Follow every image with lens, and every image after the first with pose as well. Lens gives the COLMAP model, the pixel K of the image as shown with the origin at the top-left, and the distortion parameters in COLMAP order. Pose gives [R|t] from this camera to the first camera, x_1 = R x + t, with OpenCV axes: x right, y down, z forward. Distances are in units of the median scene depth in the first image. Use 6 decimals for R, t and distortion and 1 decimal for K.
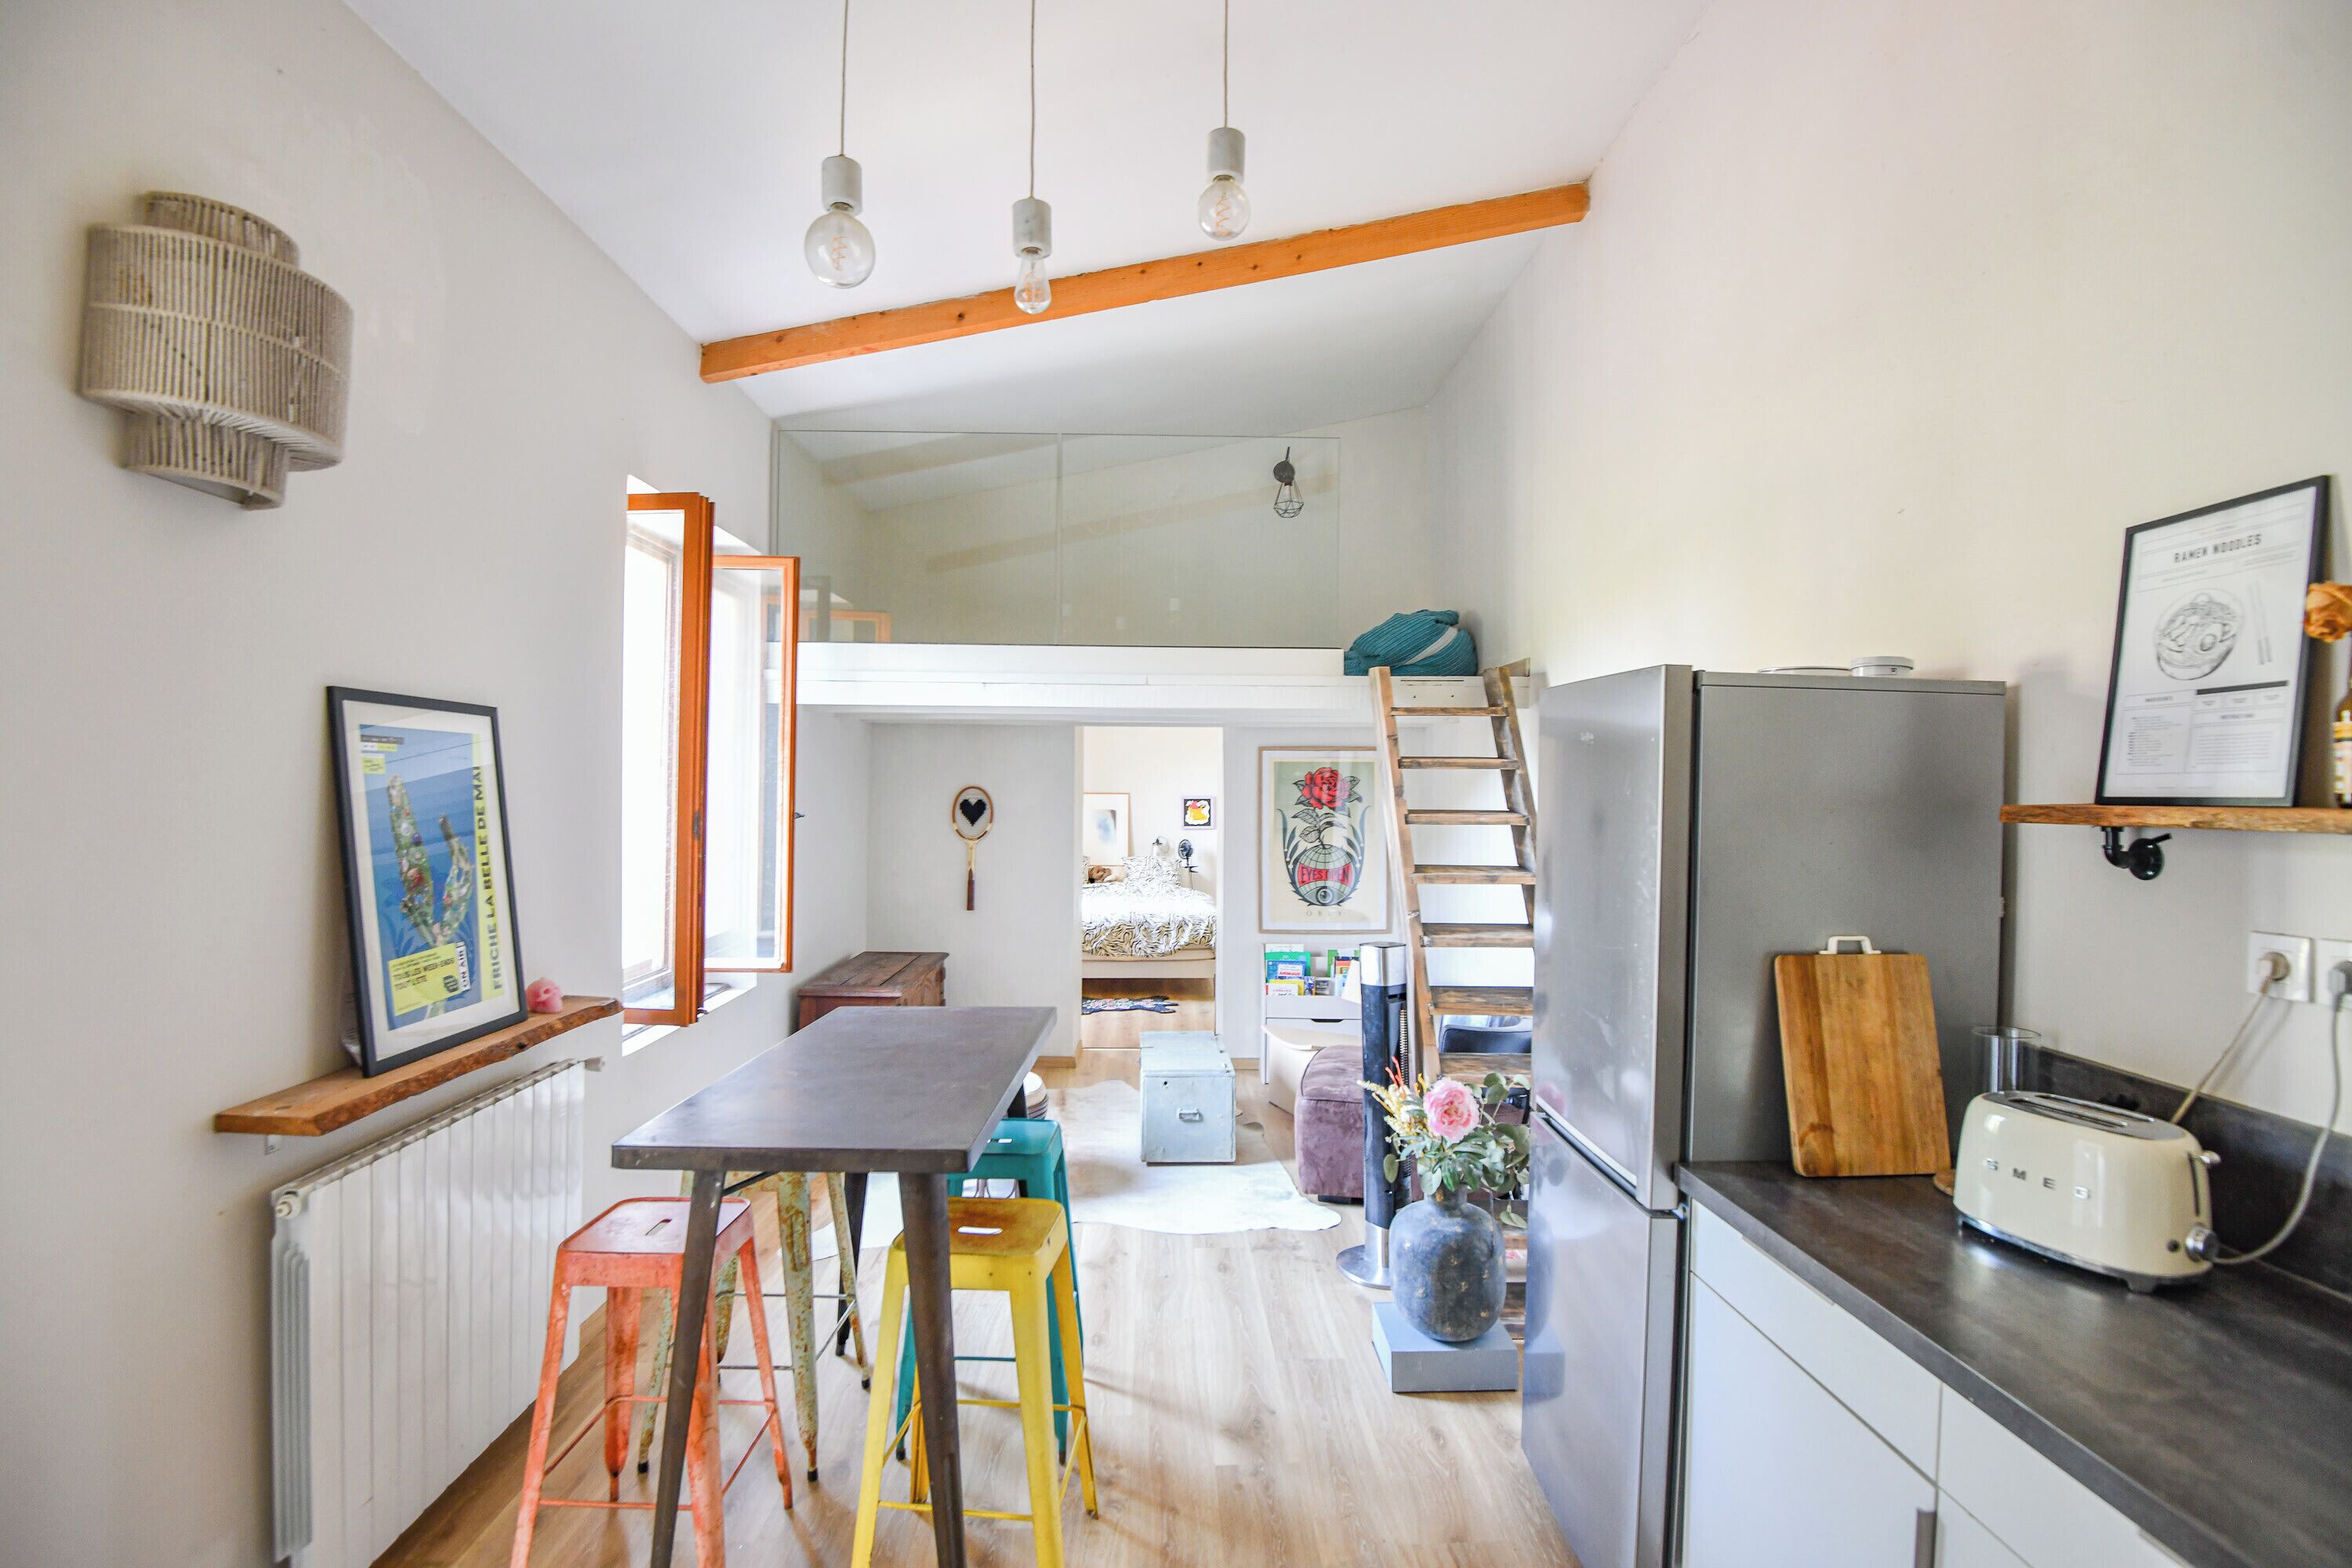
lens RADIAL K [[1088.2, 0, 1165.0], [0, 1088.2, 768.0], [0, 0, 1]] dist [-0.003739, -0.024762]
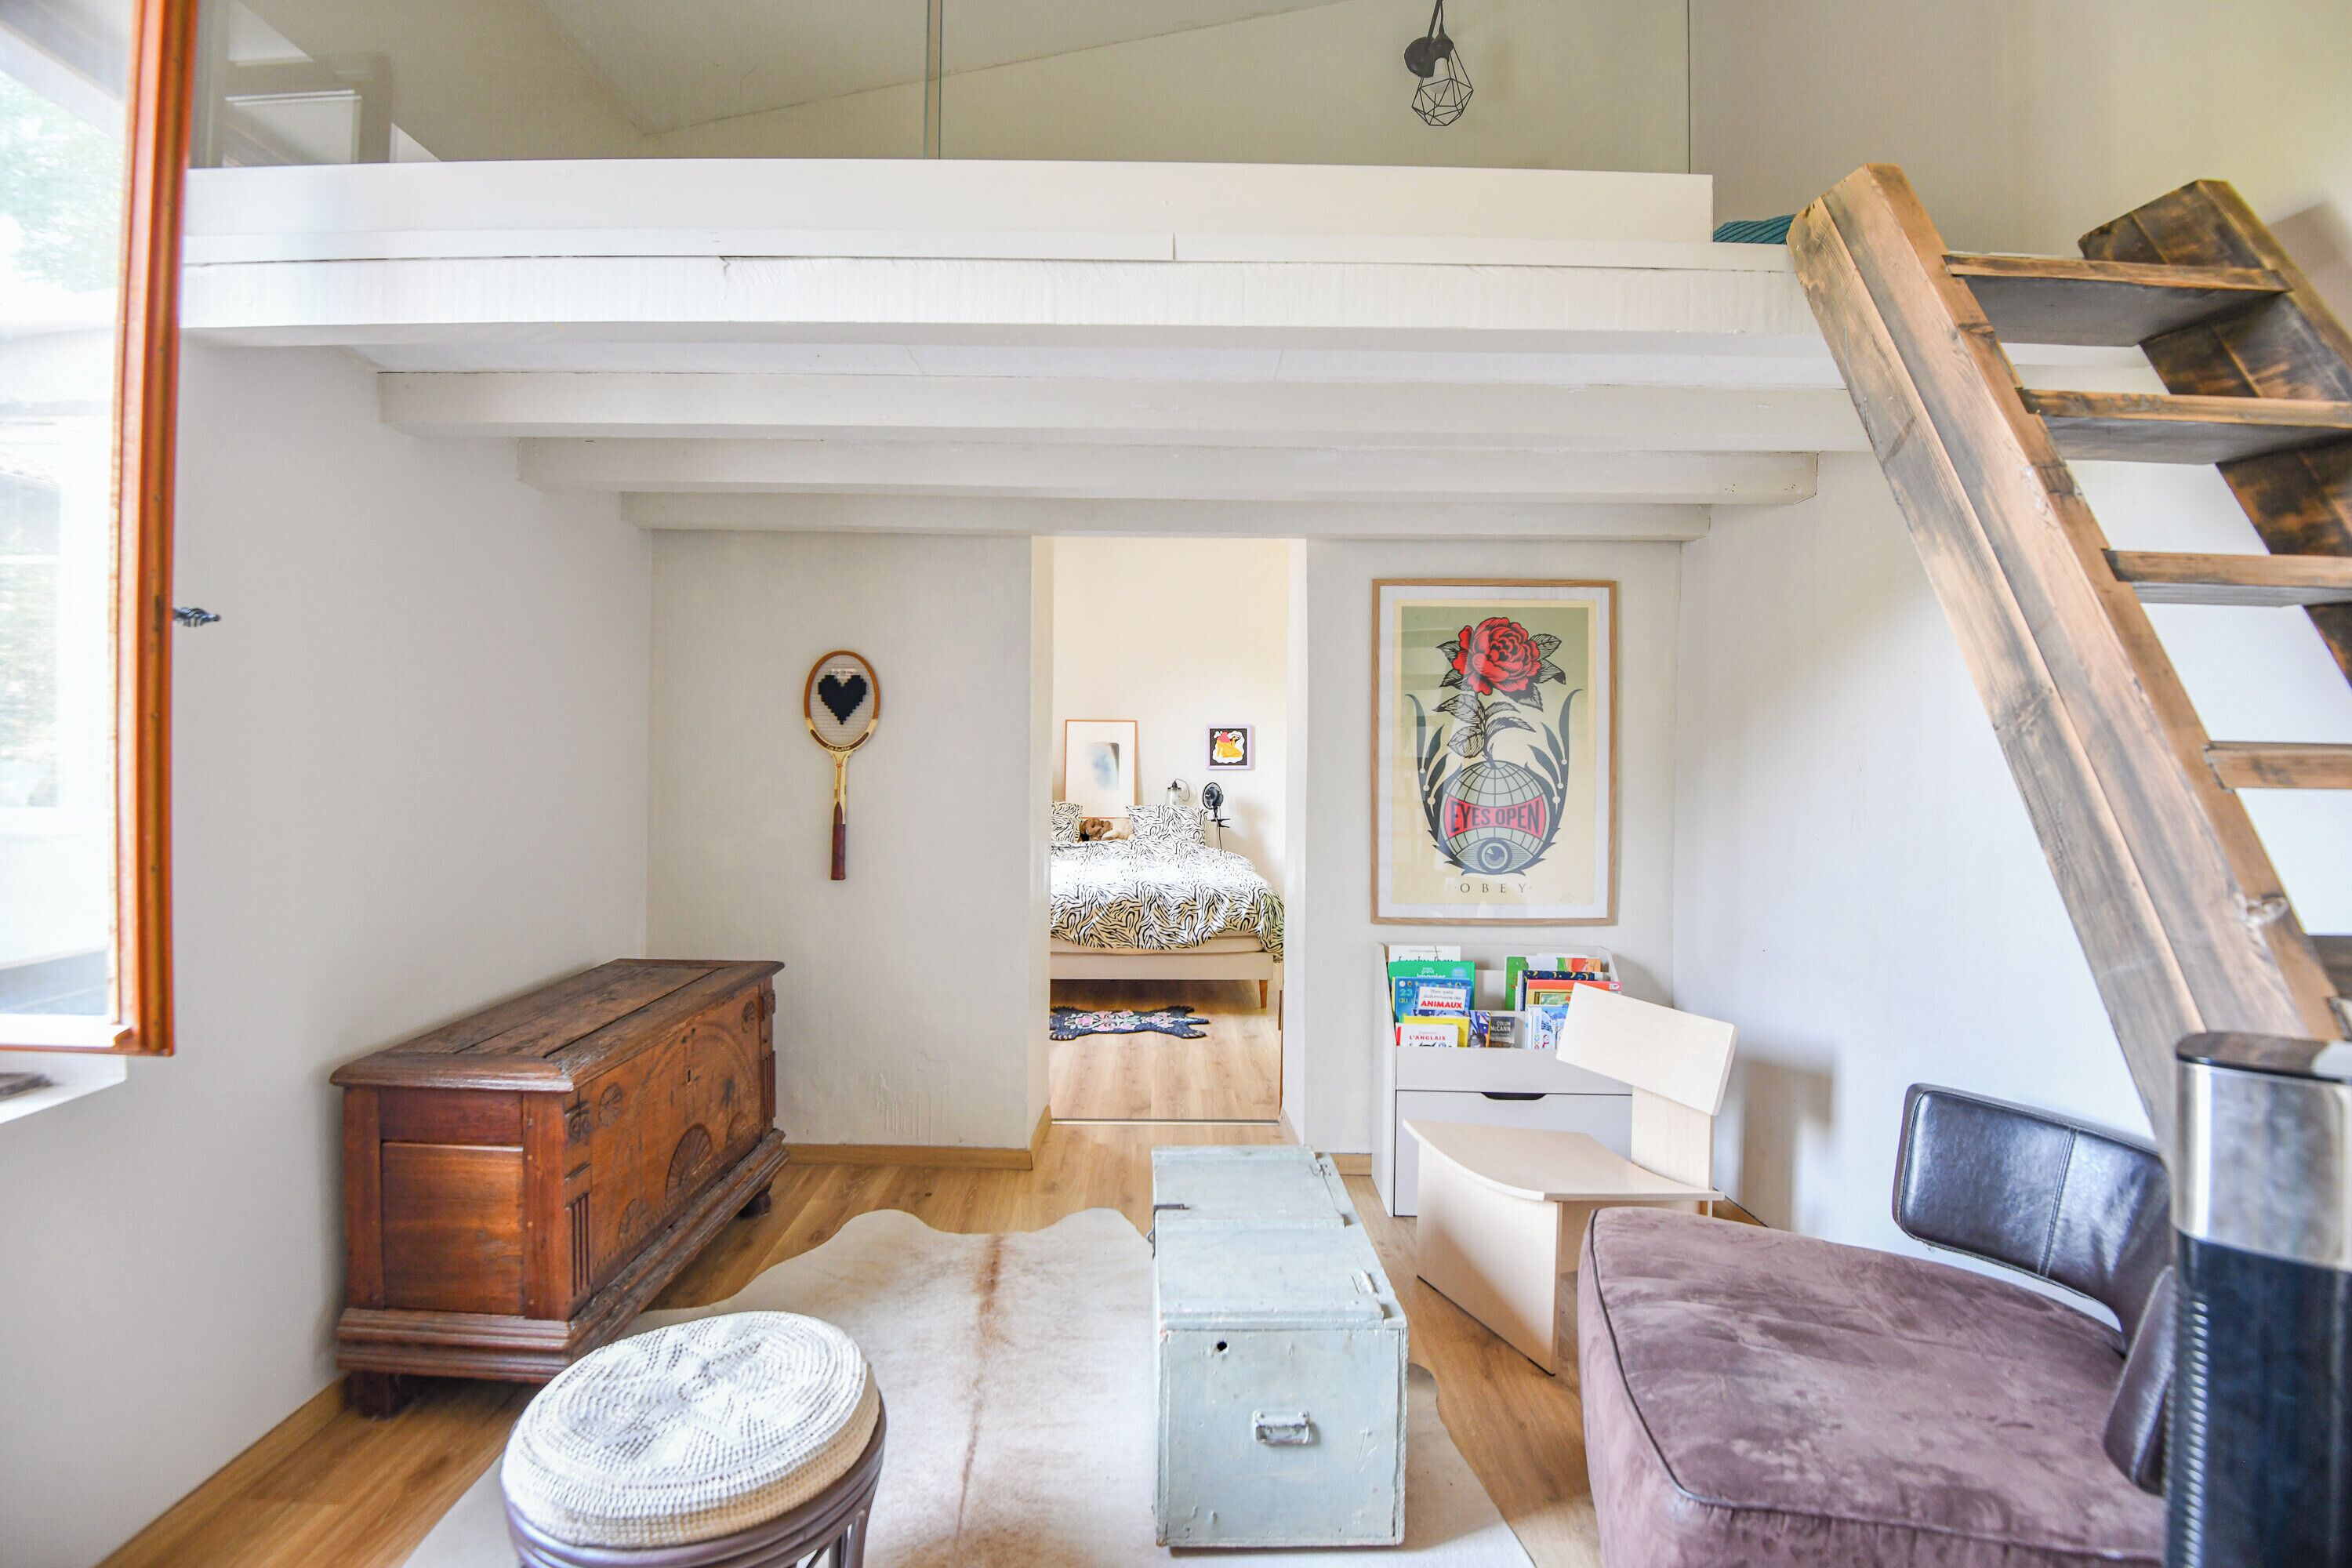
lens RADIAL K [[1088.2, 0, 1165.0], [0, 1088.2, 768.0], [0, 0, 1]] dist [-0.003739, -0.024762]
pose [[0.999951, 0.002982, -0.009492, -0.018573], [-0.002690, 0.999527, 0.030632, 0.095831], [0.009579, -0.030605, 0.999486, 0.761108]]
